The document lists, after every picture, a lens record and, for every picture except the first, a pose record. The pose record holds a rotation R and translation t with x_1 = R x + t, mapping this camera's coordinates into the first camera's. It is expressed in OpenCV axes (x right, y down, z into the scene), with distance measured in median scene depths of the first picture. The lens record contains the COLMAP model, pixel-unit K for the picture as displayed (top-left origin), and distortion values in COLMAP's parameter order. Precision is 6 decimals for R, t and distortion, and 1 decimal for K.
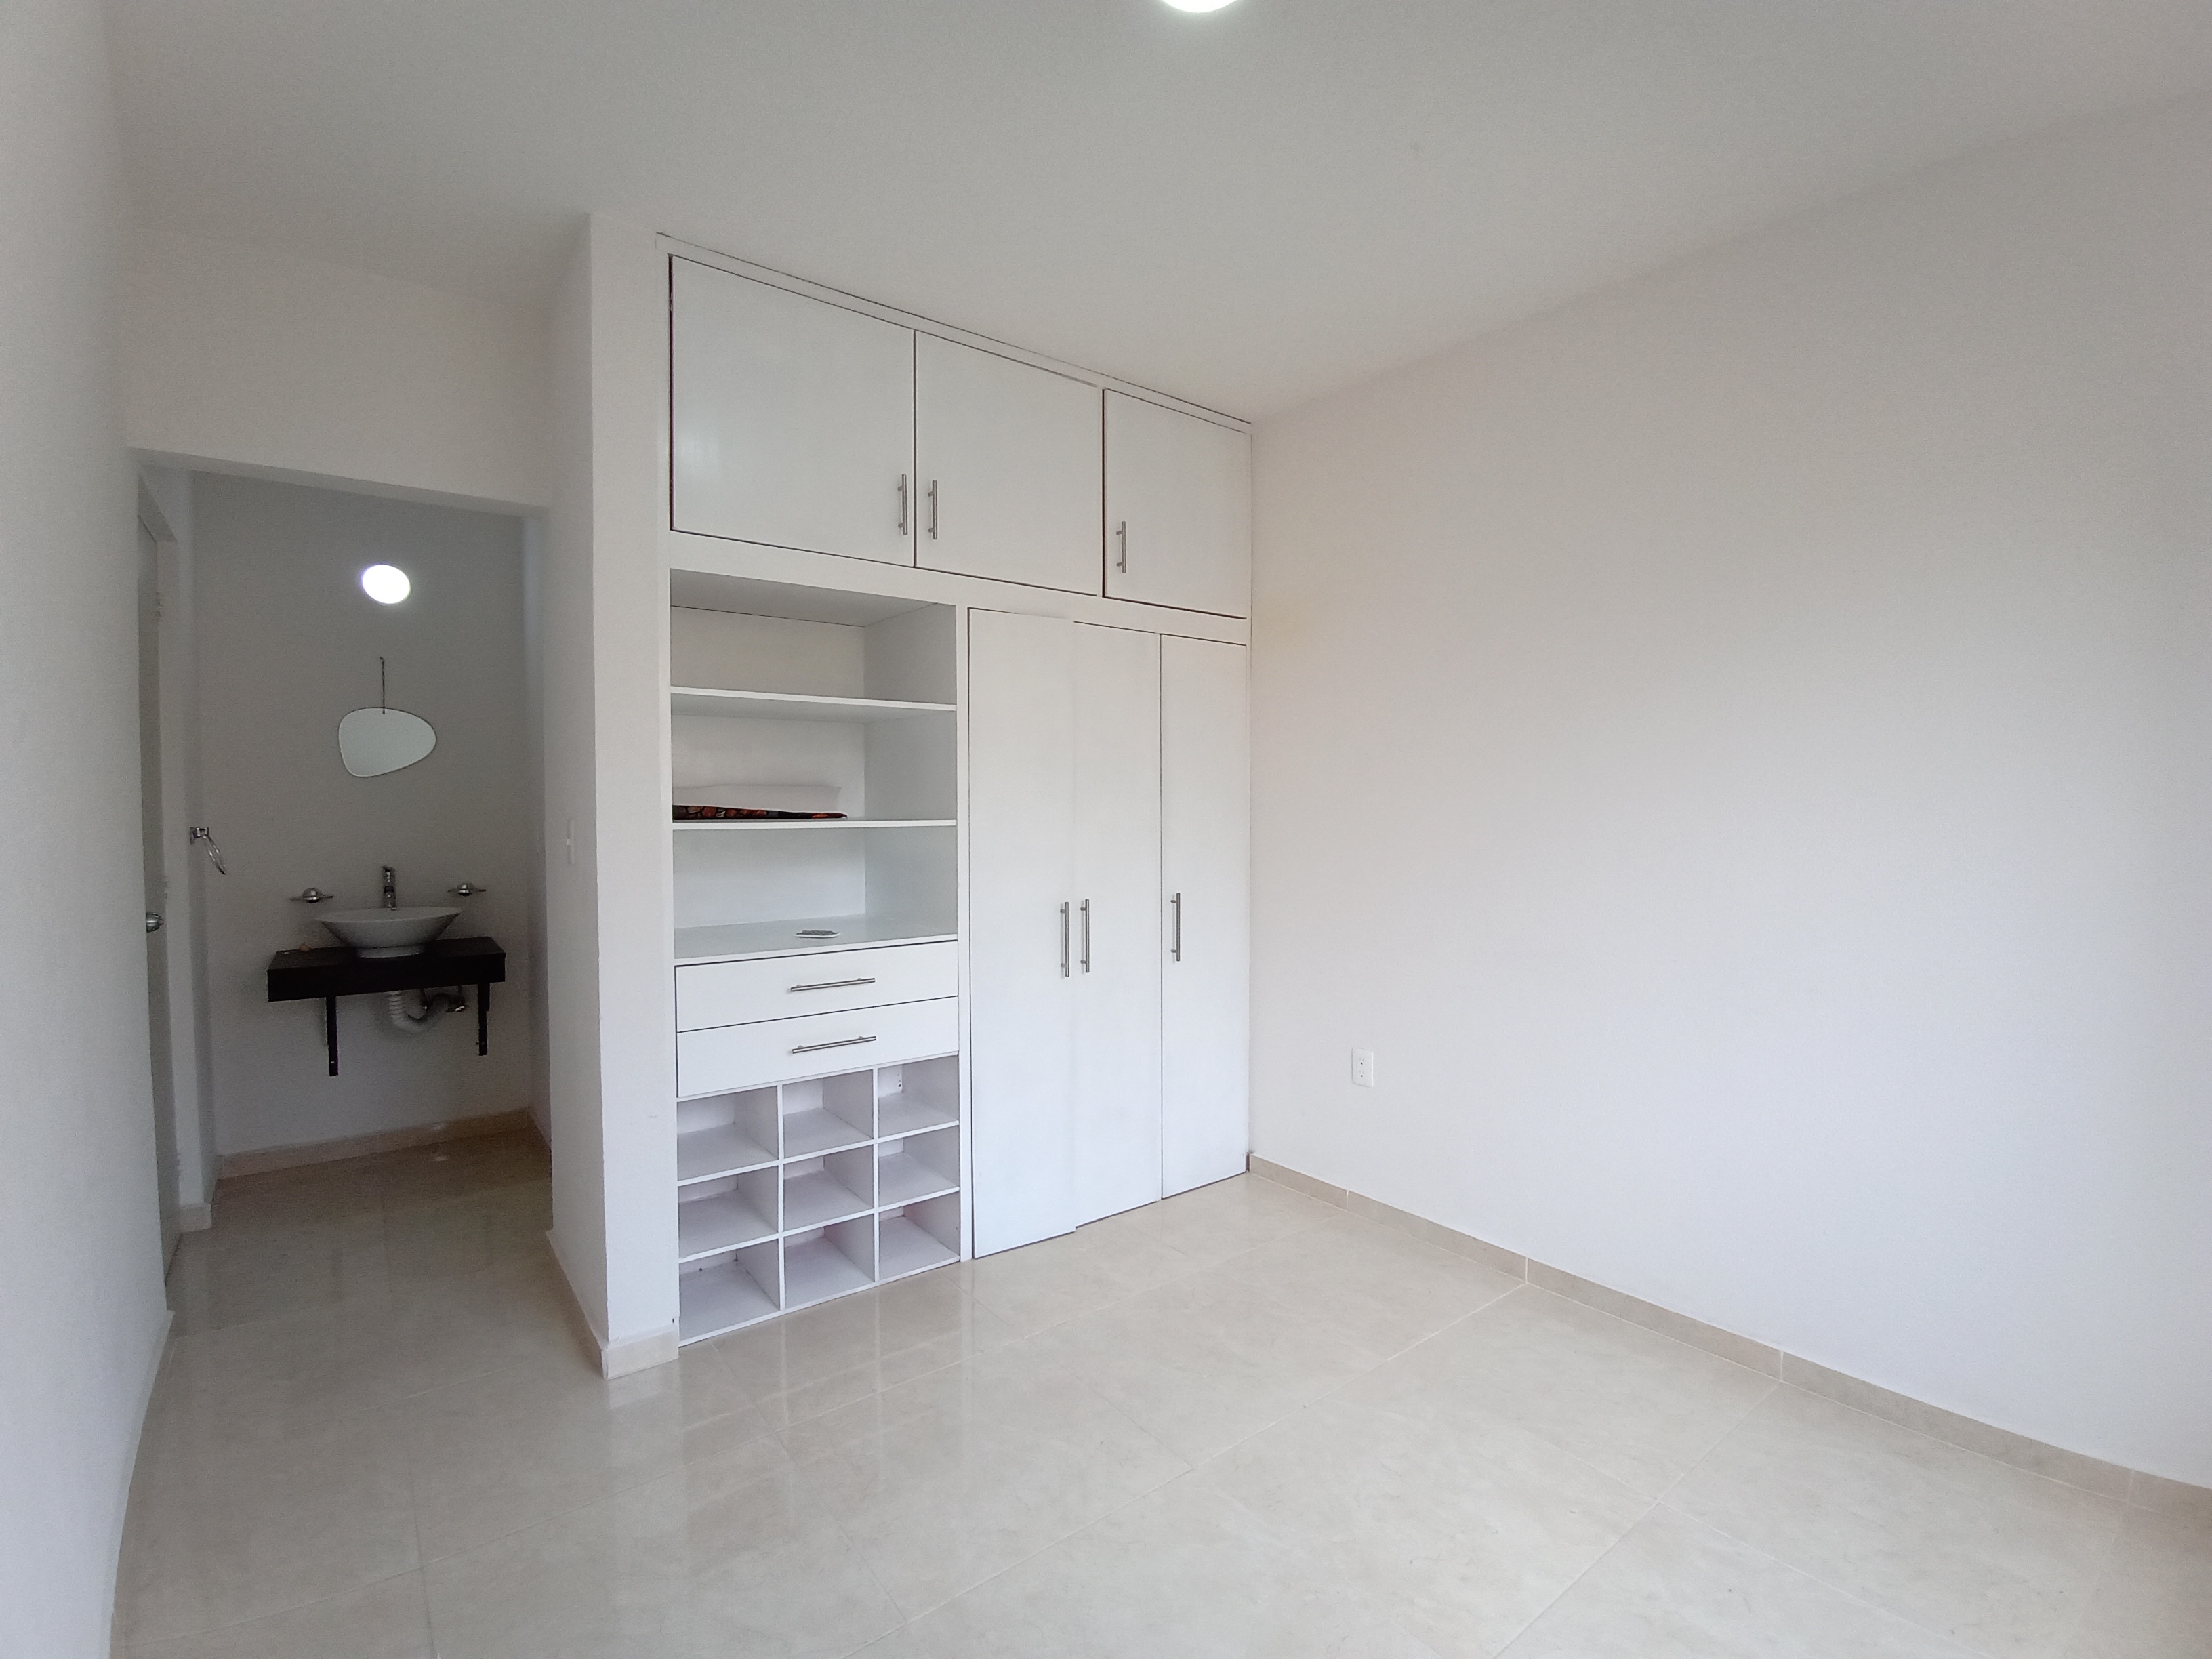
lens RADIAL K [[1016.3, 0, 1117.8], [0, 1016.3, 833.8], [0, 0, 1]] dist [-0.025479, 0.009595]
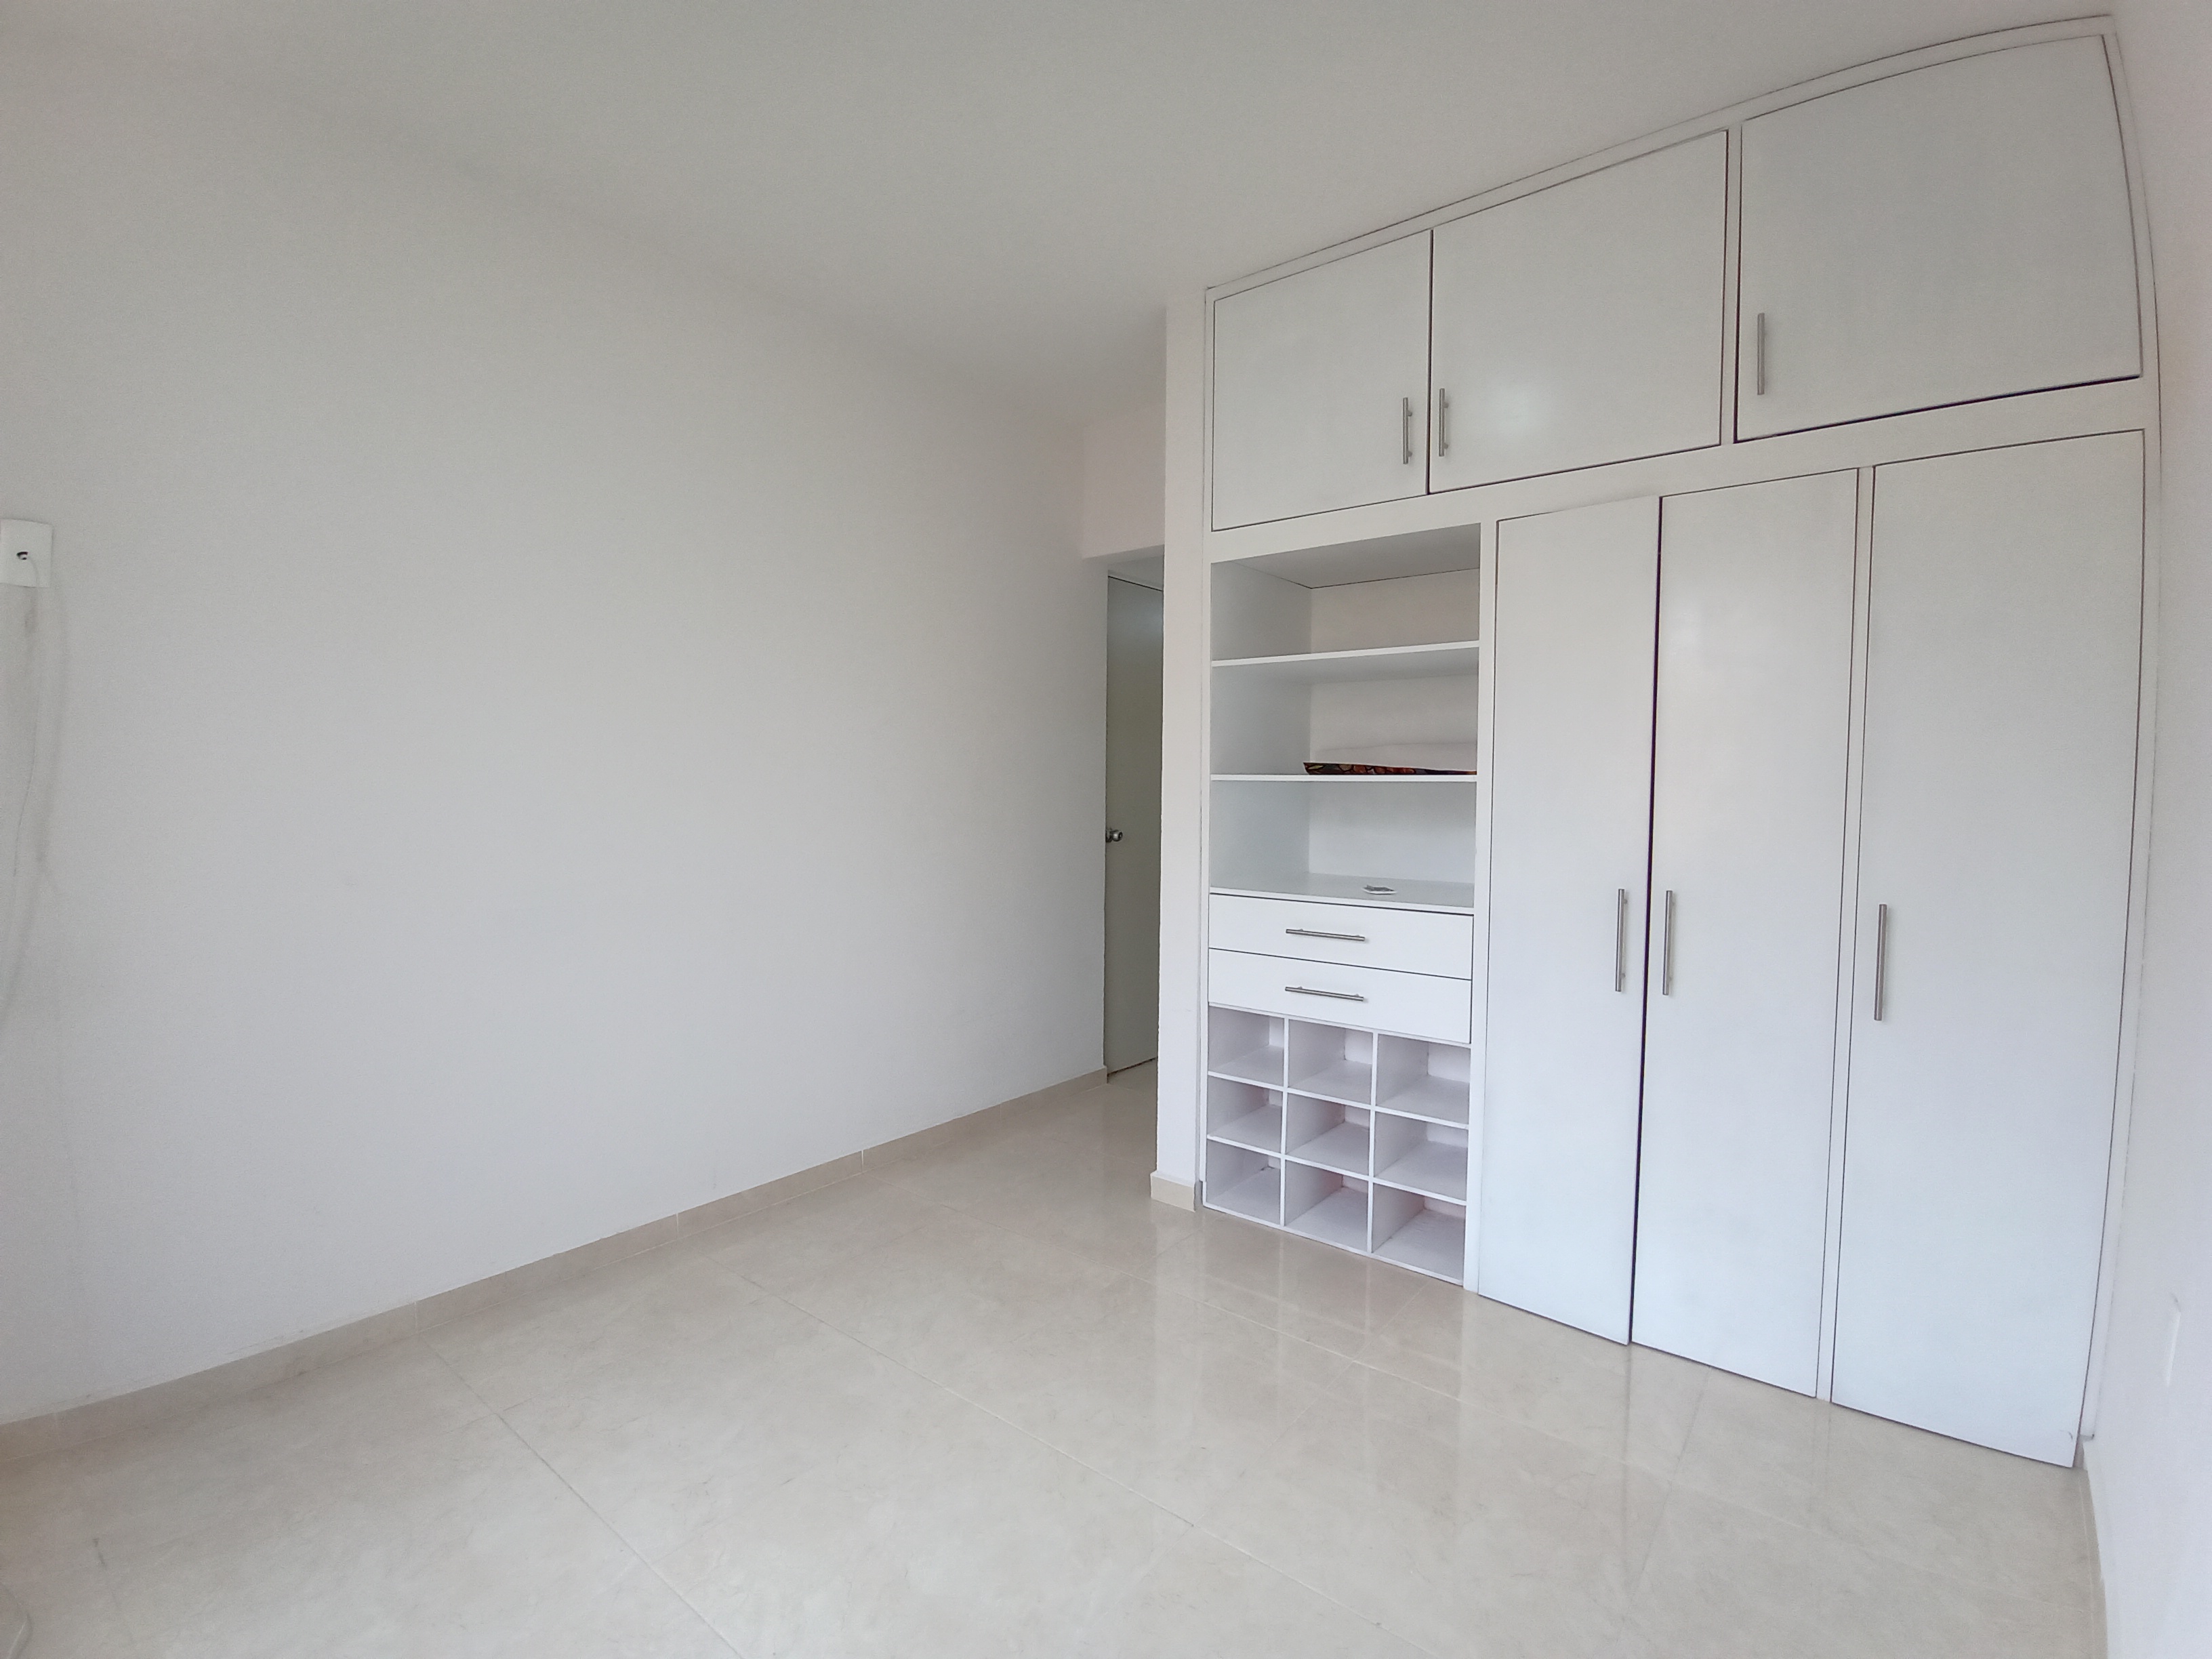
lens RADIAL K [[1016.3, 0, 1117.8], [0, 1016.3, 833.8], [0, 0, 1]] dist [-0.025479, 0.009595]
pose [[0.229344, 0.056306, -0.971716, 0.631008], [-0.032024, 0.998221, 0.050283, 0.001356], [0.972819, 0.019587, 0.230739, 0.535228]]
